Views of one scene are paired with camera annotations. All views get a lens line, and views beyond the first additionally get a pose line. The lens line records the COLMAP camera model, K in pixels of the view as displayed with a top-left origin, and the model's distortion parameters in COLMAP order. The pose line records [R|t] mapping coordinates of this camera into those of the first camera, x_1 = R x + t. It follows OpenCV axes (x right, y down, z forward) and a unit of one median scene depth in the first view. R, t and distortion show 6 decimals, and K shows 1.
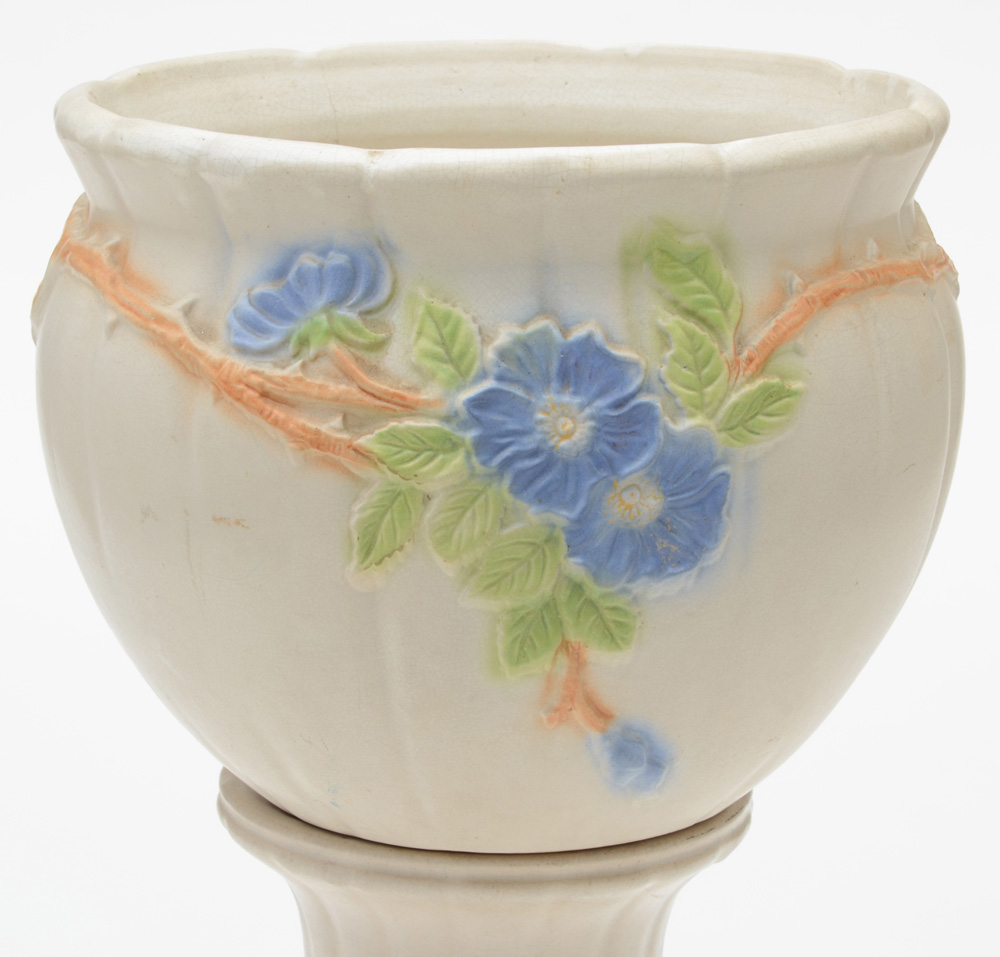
lens RADIAL K [[4755.5, 0, 500.0], [0, 4755.5, 478.5], [0, 0, 1]] dist [0.738775, 2.548780]
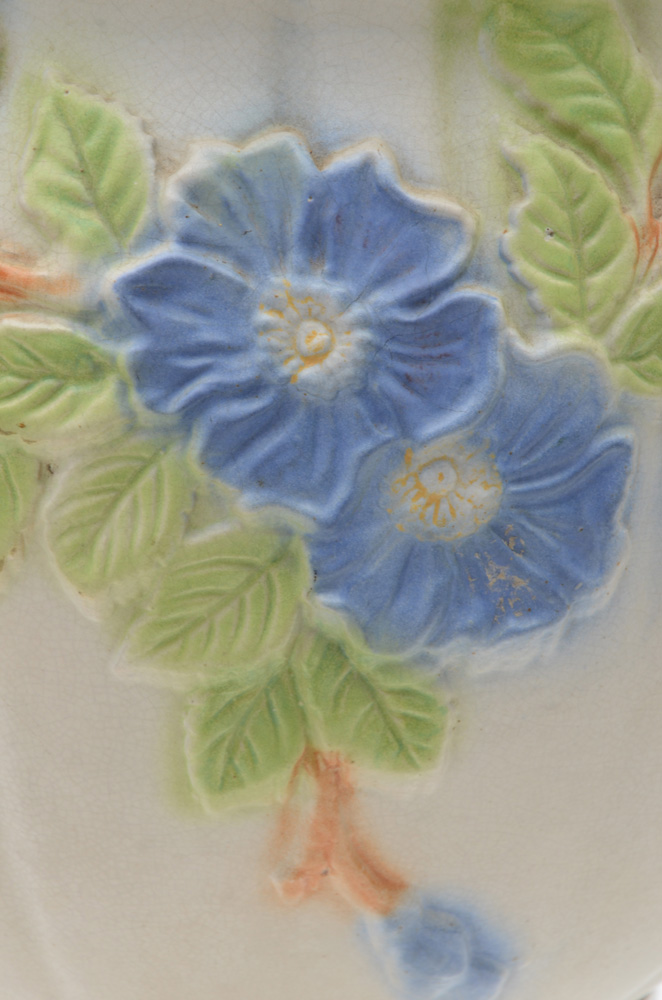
lens RADIAL K [[2673.9, 0, 331.0], [0, 2673.9, 500.0], [0, 0, 1]] dist [0.550086, 0.170526]
pose [[0.997581, 0.031508, -0.061969, 0.033924], [-0.032511, 0.999355, -0.015255, 0.010752], [0.061448, 0.017232, 0.997961, 0.705026]]
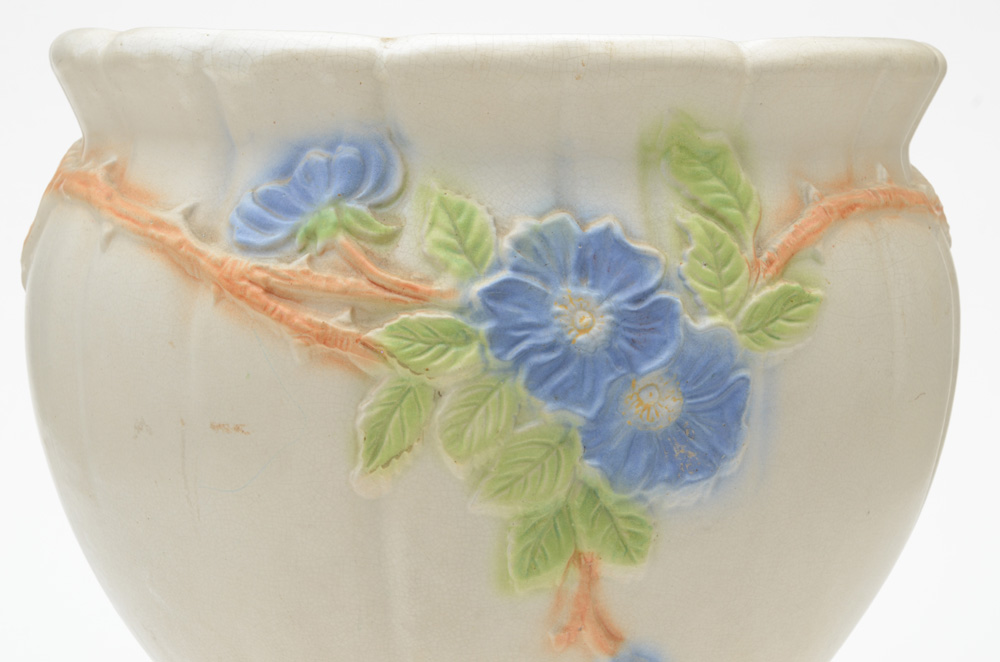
lens RADIAL K [[3457.9, 0, 500.0], [0, 3457.9, 331.0], [0, 0, 1]] dist [0.755229, -0.860750]
pose [[0.998935, 0.012551, 0.044395, -0.033858], [-0.006676, 0.991481, -0.130082, 0.081762], [-0.045649, 0.129647, 0.990509, 0.304852]]
